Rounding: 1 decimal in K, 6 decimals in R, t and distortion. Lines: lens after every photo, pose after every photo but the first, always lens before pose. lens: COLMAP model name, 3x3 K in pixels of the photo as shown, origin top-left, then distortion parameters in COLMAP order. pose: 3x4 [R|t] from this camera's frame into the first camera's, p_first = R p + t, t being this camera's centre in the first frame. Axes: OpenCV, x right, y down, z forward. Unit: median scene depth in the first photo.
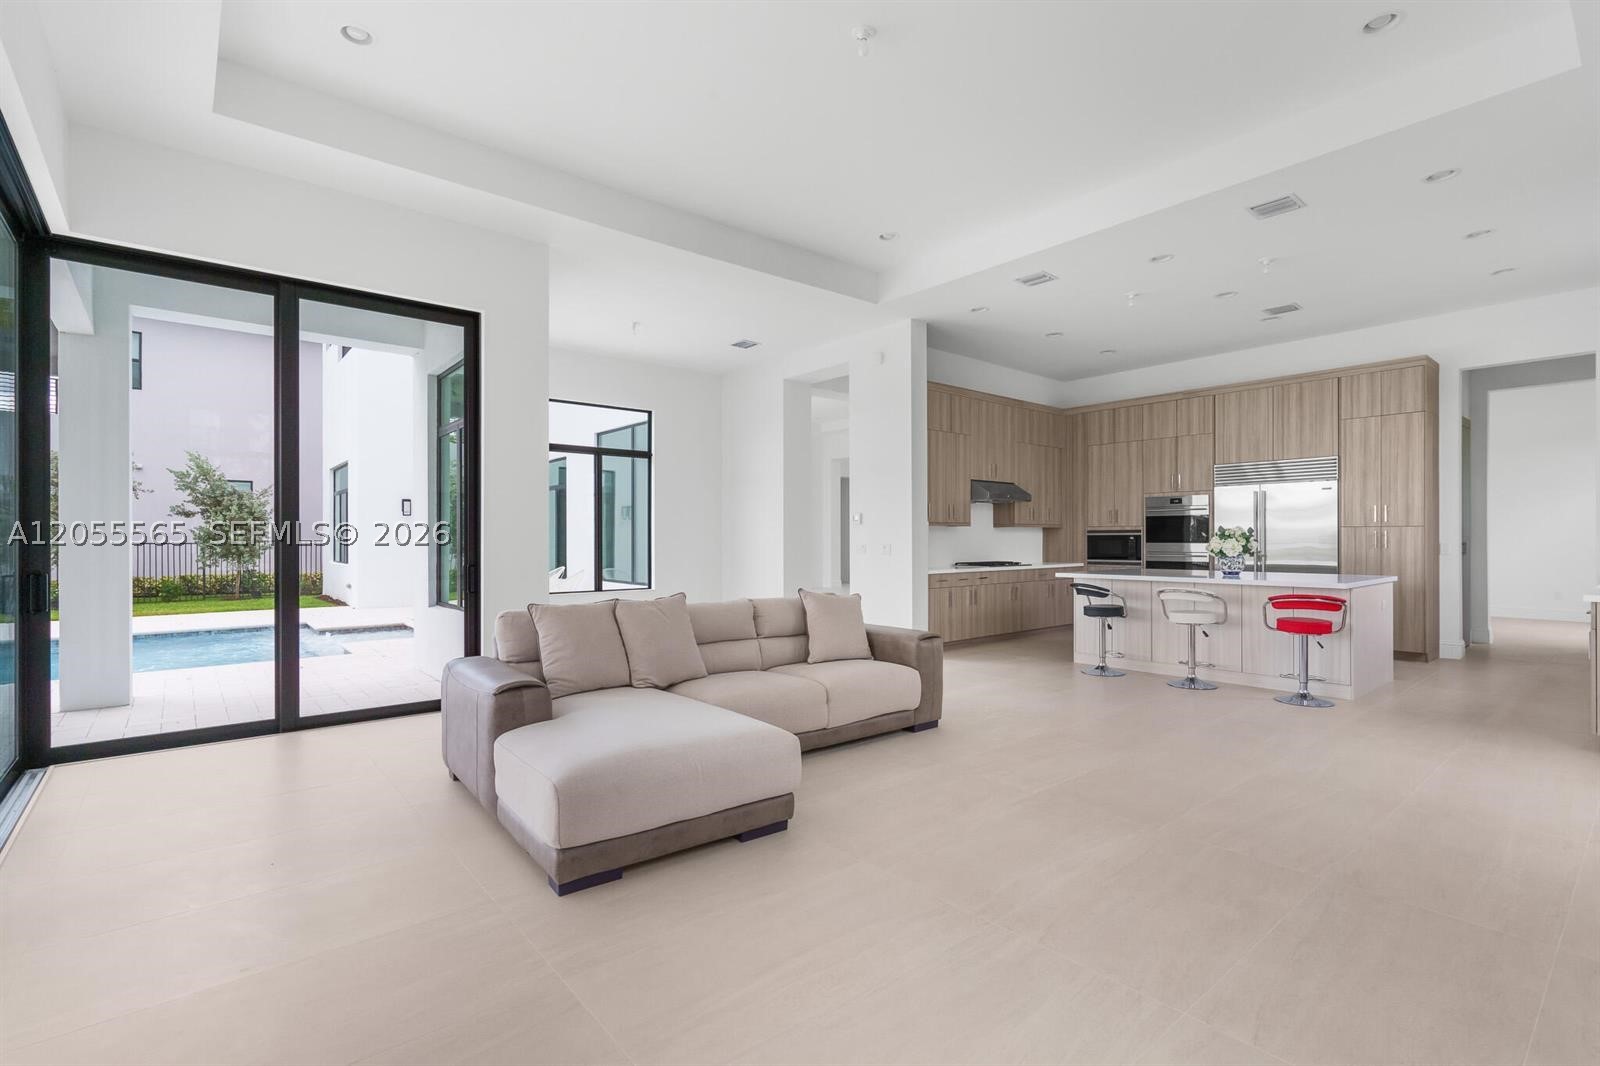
lens RADIAL K [[740.1, 0, 798.0], [0, 740.1, 540.0], [0, 0, 1]] dist [0.000038, 0.000819]
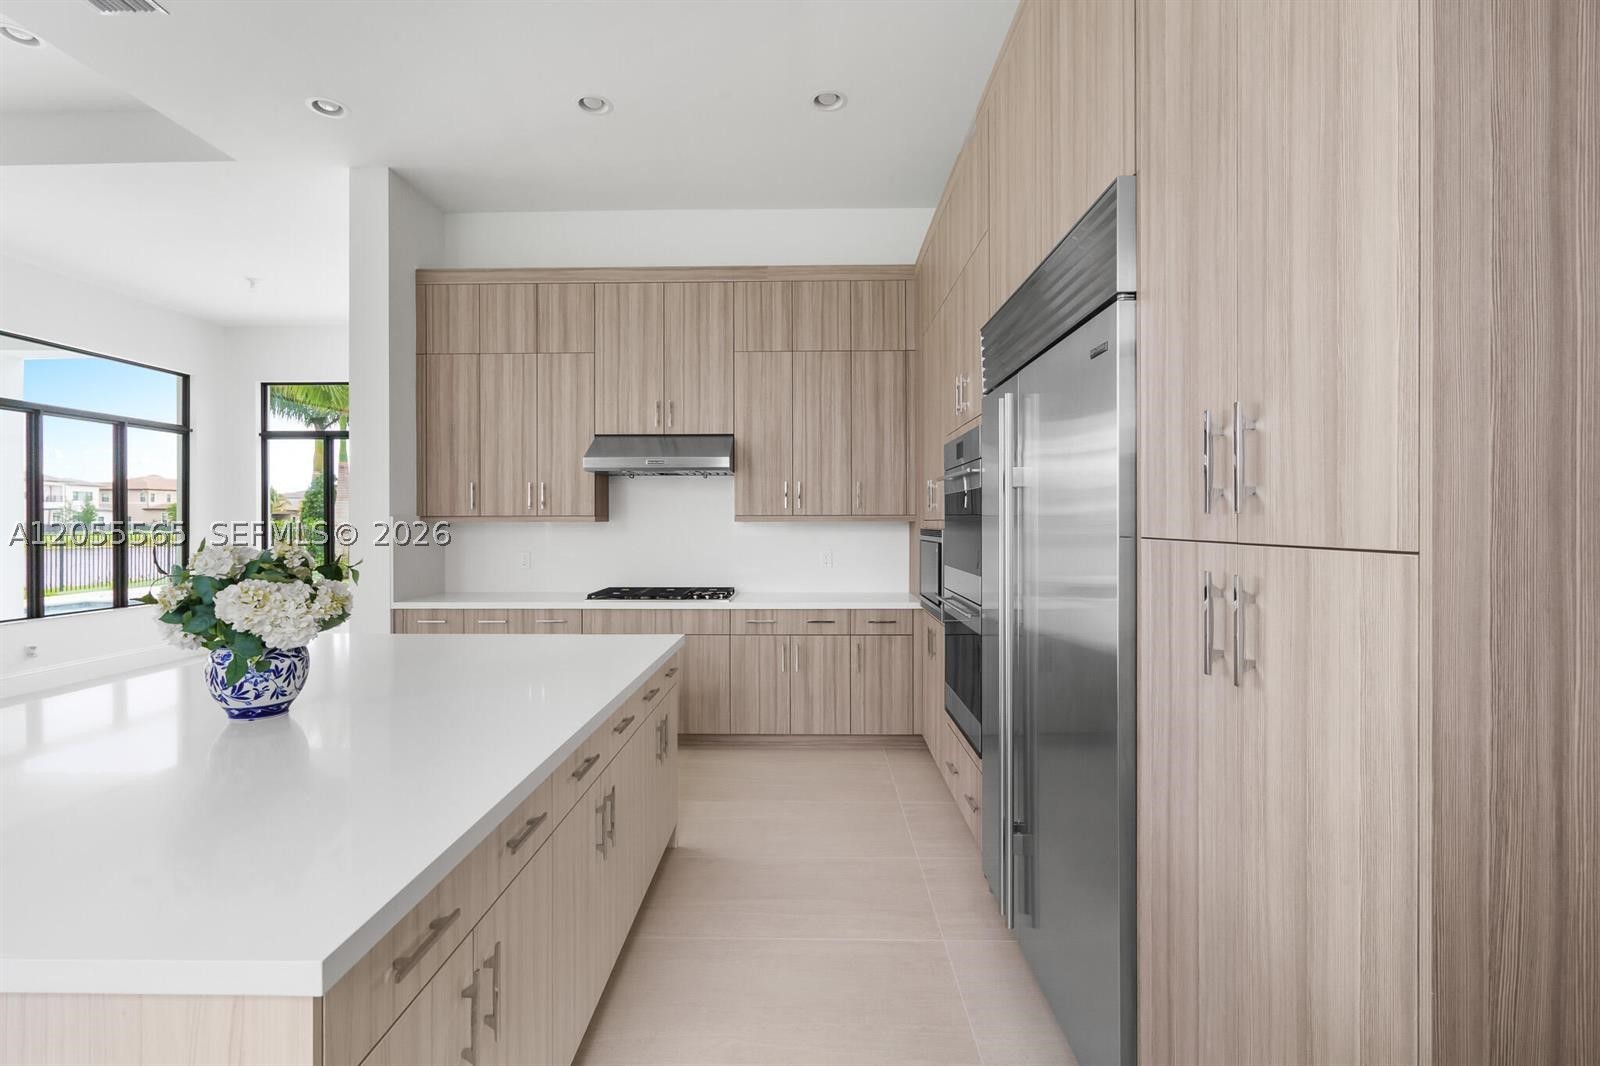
lens RADIAL K [[729.3, 0, 799.3], [0, 729.3, 523.9], [0, 0, 1]] dist [0.000625, 0.000131]
pose [[0.754526, 0.002654, -0.656265, 0.720533], [-0.000252, 0.999993, 0.003754, -0.020102], [0.656270, -0.002667, 0.754522, 0.725314]]
